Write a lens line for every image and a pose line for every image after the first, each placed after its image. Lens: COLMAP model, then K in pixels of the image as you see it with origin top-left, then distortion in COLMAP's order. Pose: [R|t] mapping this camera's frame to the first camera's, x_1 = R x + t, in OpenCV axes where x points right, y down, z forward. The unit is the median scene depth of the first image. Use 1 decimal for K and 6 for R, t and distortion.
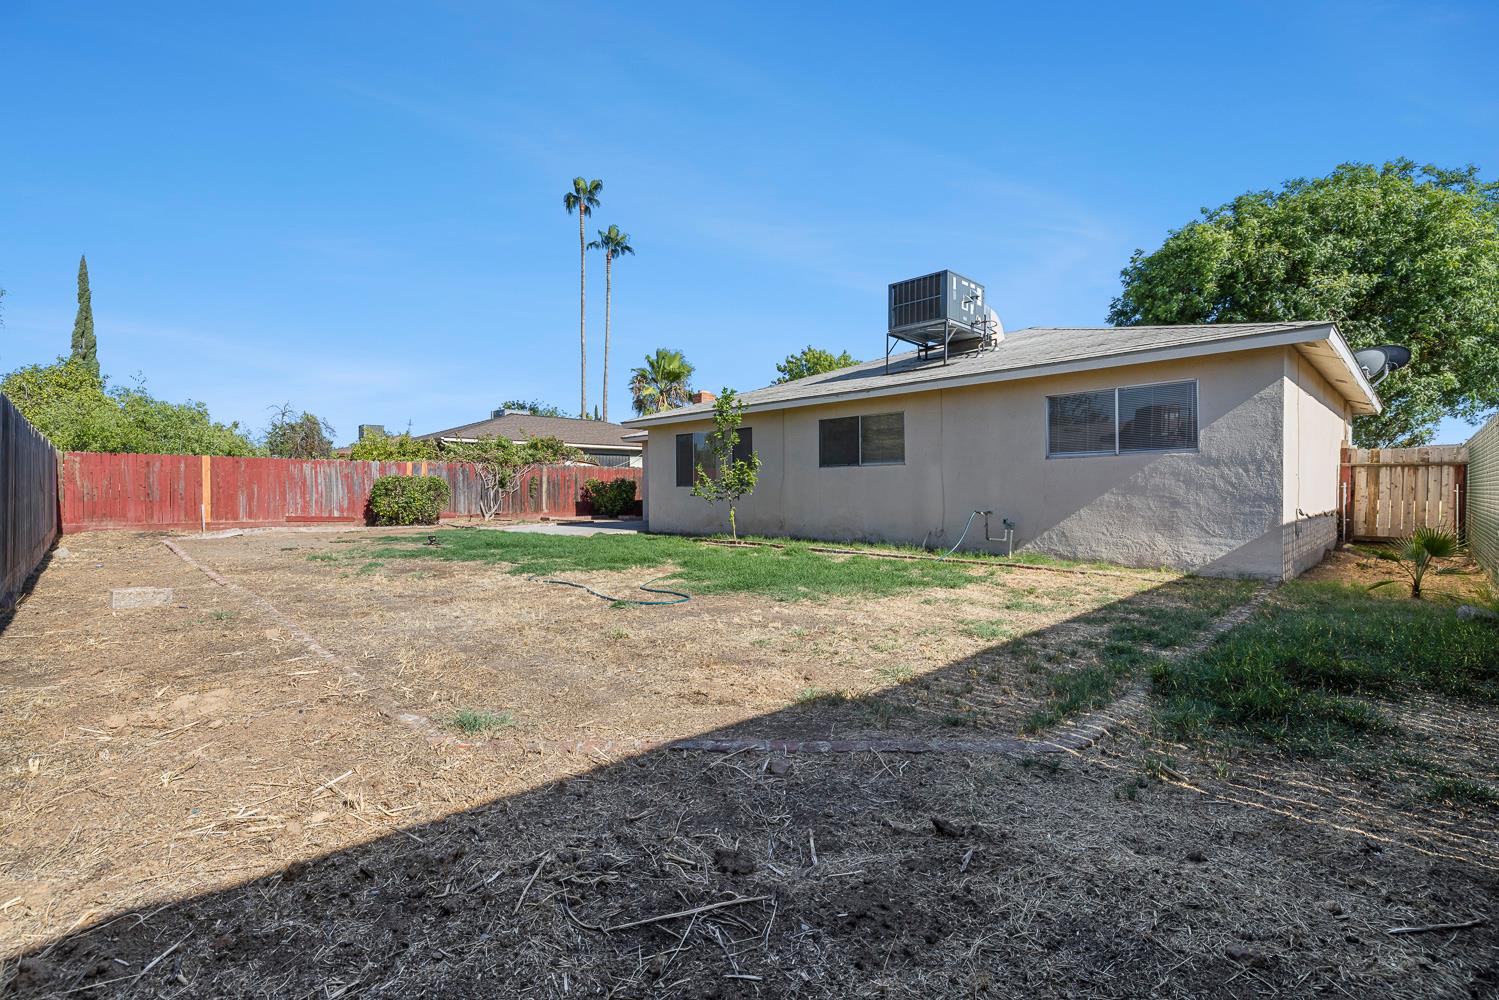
lens RADIAL K [[675.4, 0, 749.1], [0, 675.4, 494.3], [0, 0, 1]] dist [-0.000916, 0.000364]
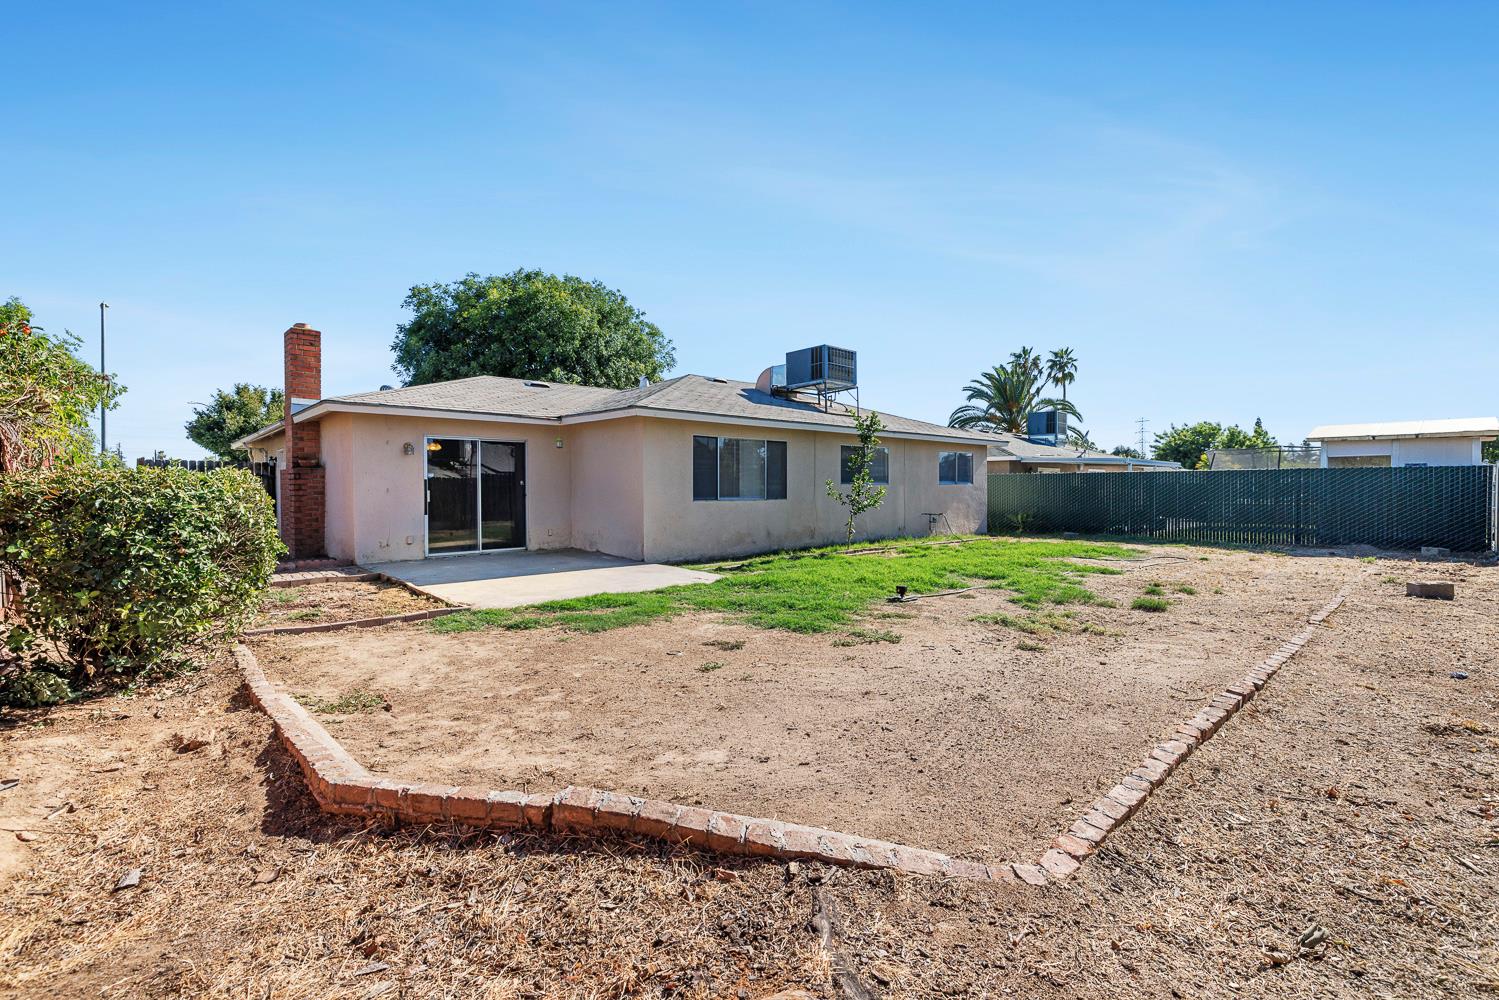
lens RADIAL K [[675.4, 0, 749.1], [0, 675.4, 494.3], [0, 0, 1]] dist [-0.000916, 0.000364]
pose [[0.043663, -0.001563, 0.999045, -1.007965], [0.007579, 0.999971, 0.001233, -0.023786], [-0.999018, 0.007518, 0.043673, 0.957284]]
